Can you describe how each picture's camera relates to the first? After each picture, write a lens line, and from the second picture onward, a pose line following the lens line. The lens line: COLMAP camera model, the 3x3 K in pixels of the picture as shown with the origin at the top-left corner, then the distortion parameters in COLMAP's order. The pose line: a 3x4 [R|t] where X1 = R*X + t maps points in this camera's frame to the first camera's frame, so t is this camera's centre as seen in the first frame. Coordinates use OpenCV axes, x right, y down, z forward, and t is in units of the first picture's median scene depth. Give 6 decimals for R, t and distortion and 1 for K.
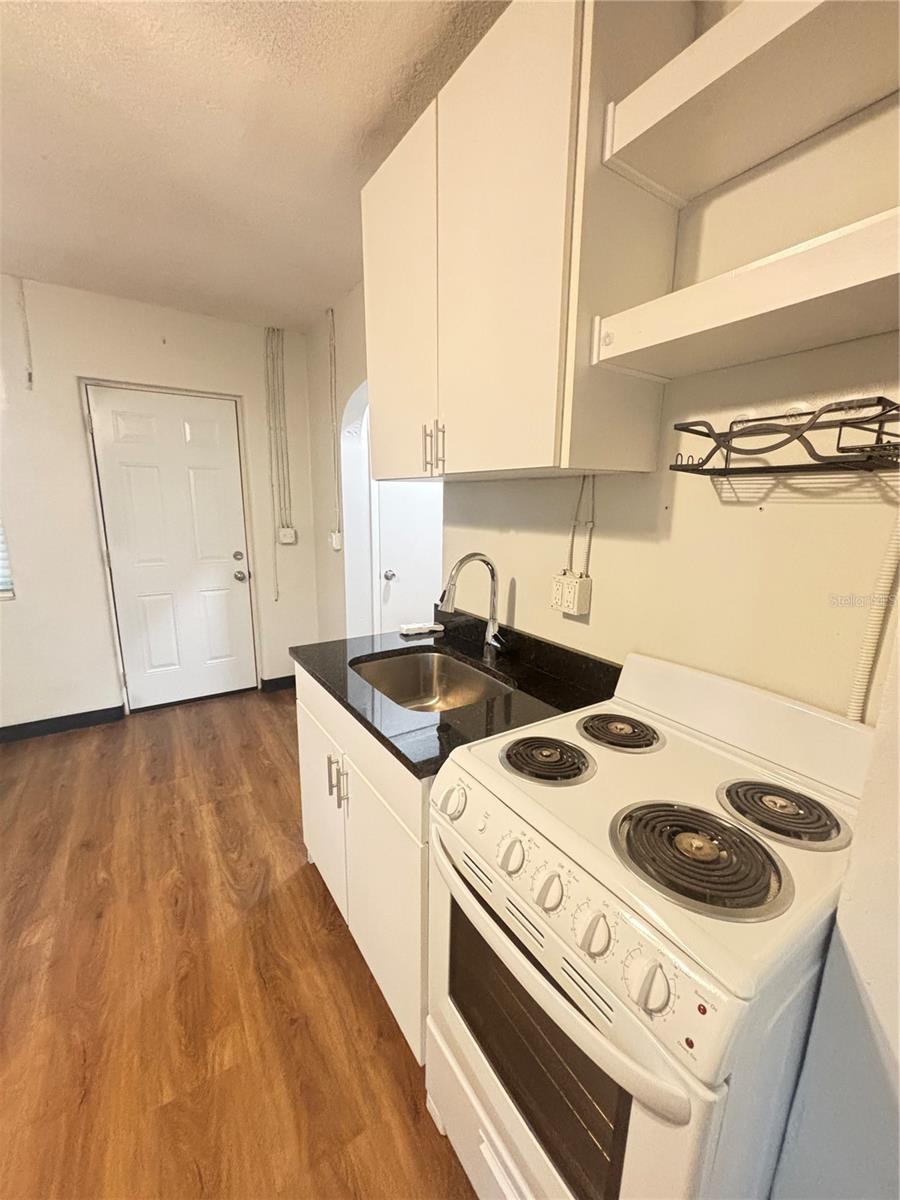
lens RADIAL K [[480.8, 0, 450.0], [0, 480.8, 600.0], [0, 0, 1]] dist [0.000844, 0.000075]
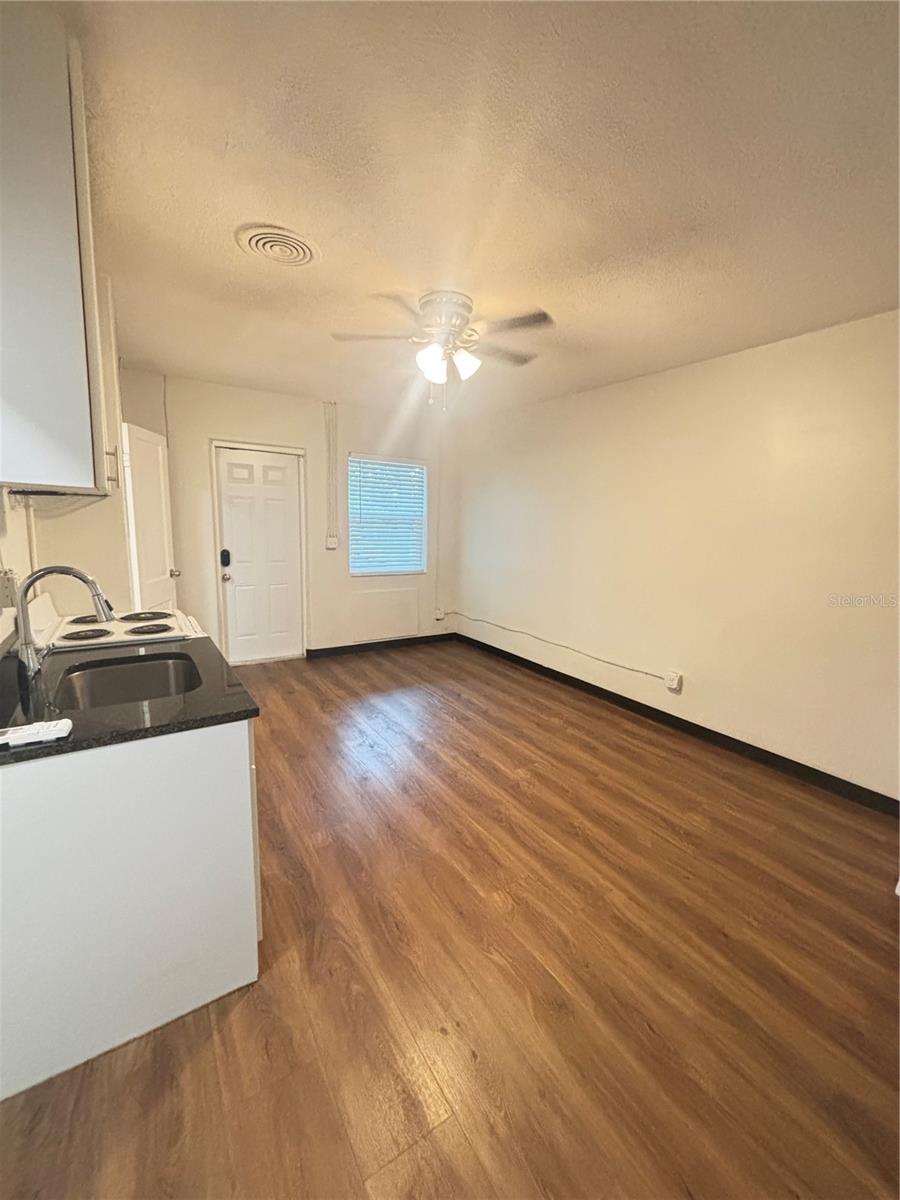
lens RADIAL K [[483.4, 0, 457.4], [0, 483.4, 601.5], [0, 0, 1]] dist [0.000008, -0.000004]
pose [[-0.998671, -0.044355, -0.026246, -0.606458], [-0.050932, 0.927269, 0.370915, -0.363127], [0.007885, 0.371759, -0.928296, 1.601582]]
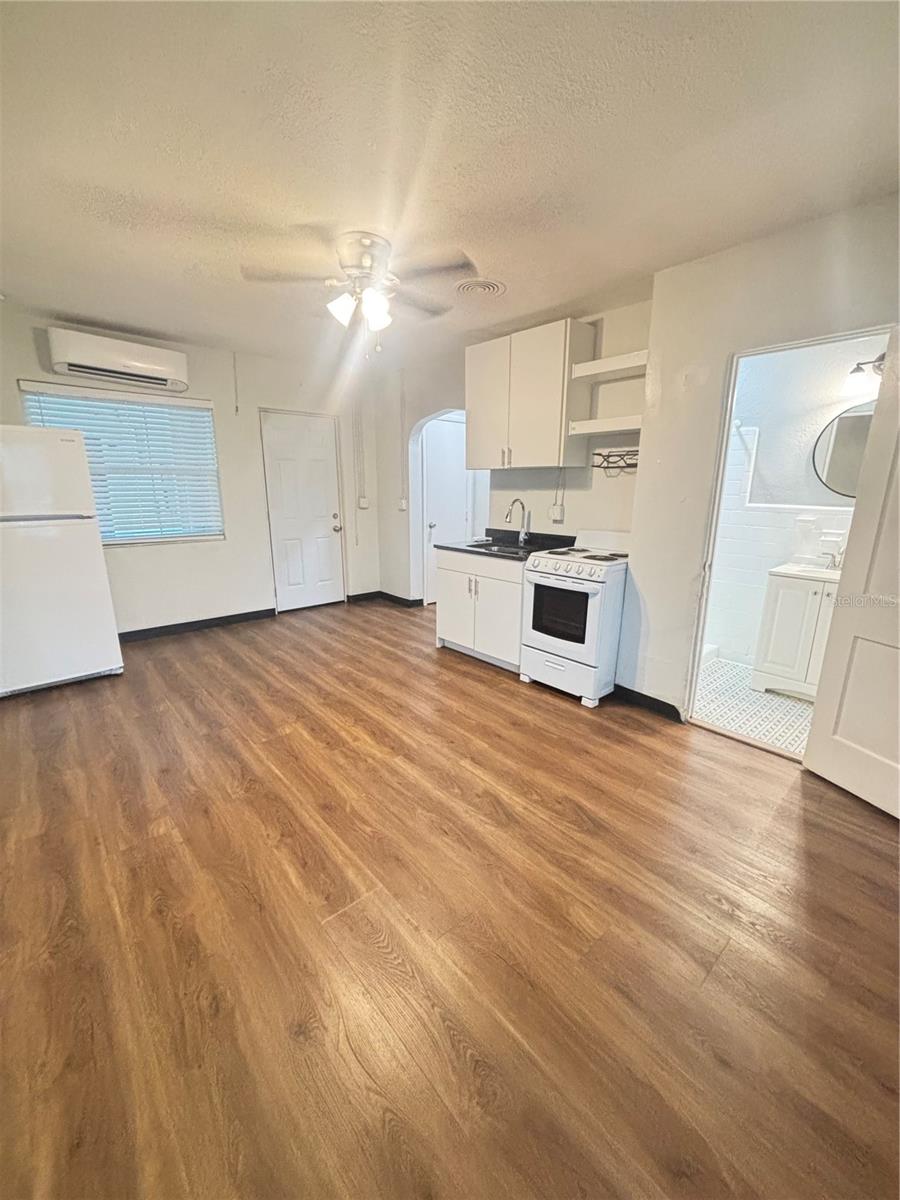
lens RADIAL K [[480.8, 0, 450.0], [0, 480.8, 600.0], [0, 0, 1]] dist [0.000844, 0.000075]
pose [[0.988484, -0.043657, 0.144892, -0.571430], [0.039143, 0.998660, 0.033859, 0.276769], [-0.146176, -0.027798, 0.988868, -1.200711]]
